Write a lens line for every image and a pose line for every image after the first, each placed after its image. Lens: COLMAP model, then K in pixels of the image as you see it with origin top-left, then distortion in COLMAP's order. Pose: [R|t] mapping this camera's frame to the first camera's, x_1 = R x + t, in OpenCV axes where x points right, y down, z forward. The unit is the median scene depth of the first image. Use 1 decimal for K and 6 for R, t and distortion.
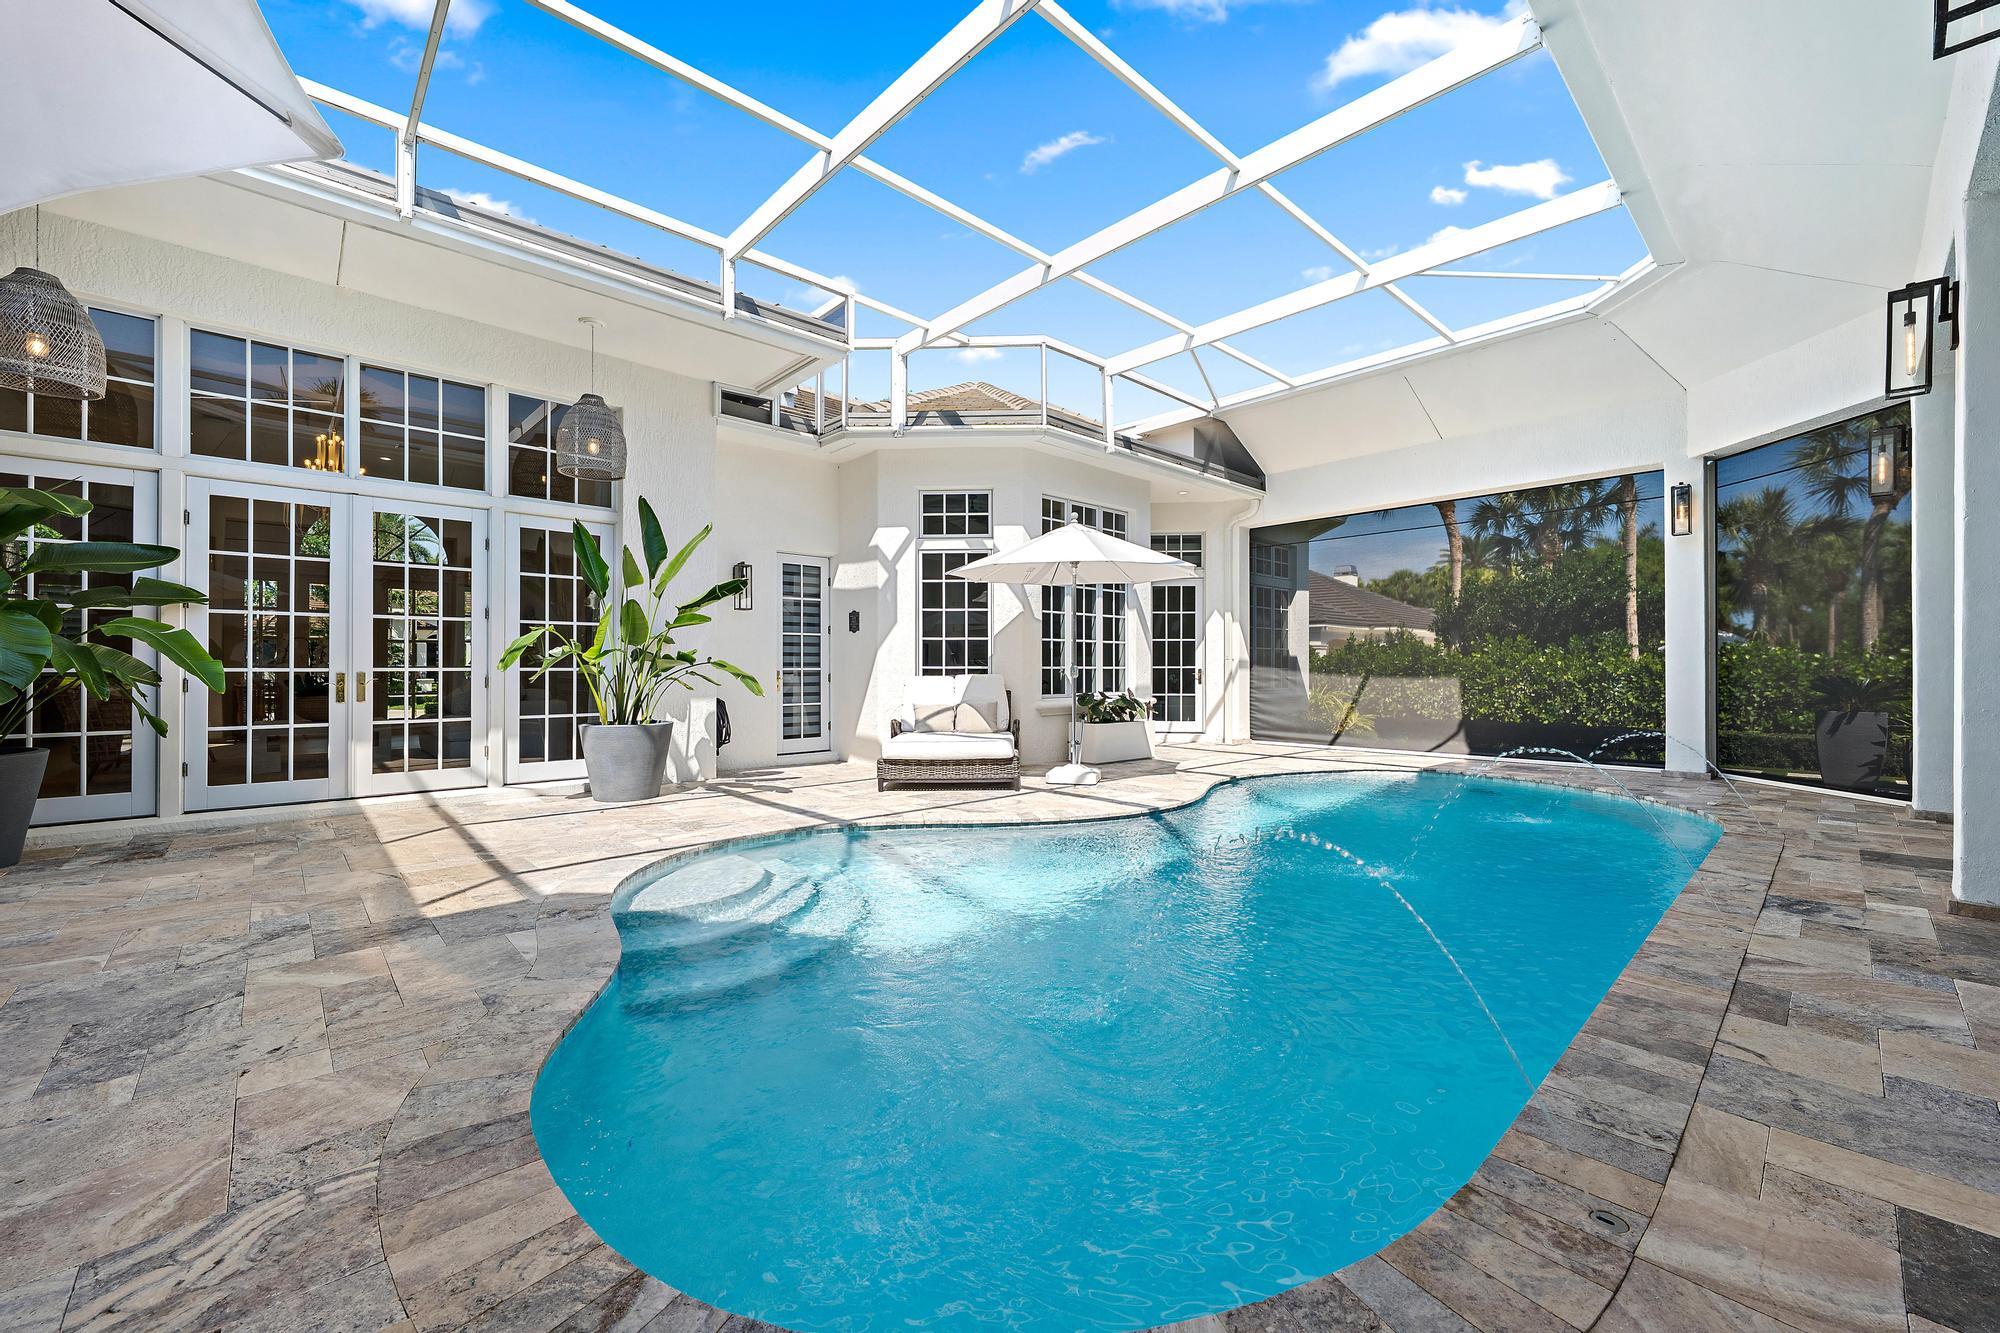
lens RADIAL K [[790.4, 0, 971.8], [0, 790.4, 667.0], [0, 0, 1]] dist [-0.000442, 0.001020]
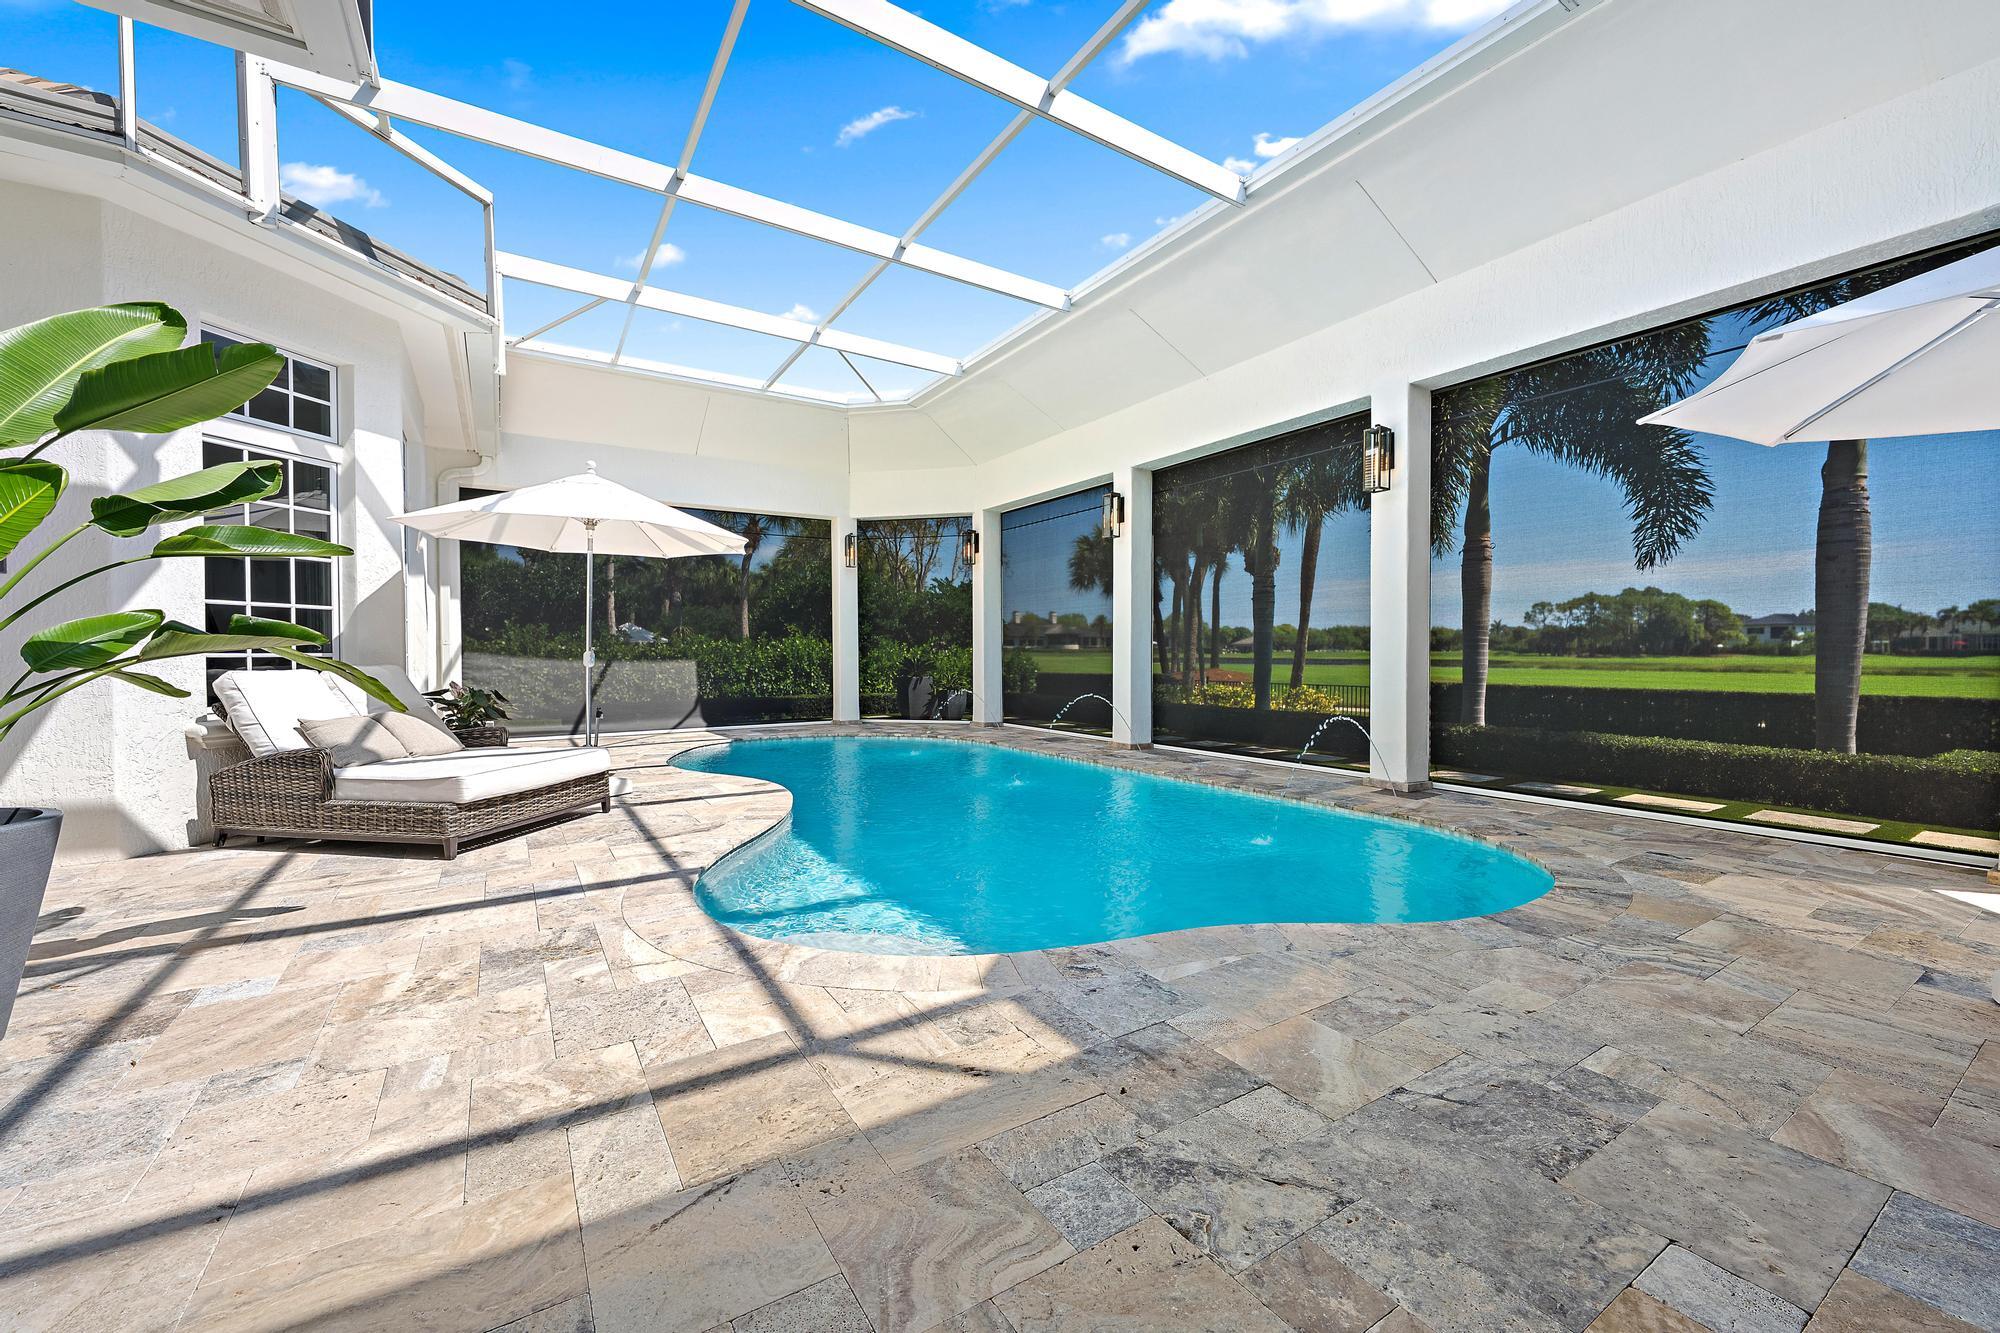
lens RADIAL K [[790.4, 0, 1035.4], [0, 790.4, 666.9], [0, 0, 1]] dist [-0.000442, 0.001020]
pose [[0.141688, -0.018931, 0.989730, -1.741005], [0.002314, 0.999821, 0.018793, -0.000303], [-0.989909, -0.000373, 0.141706, 1.260363]]
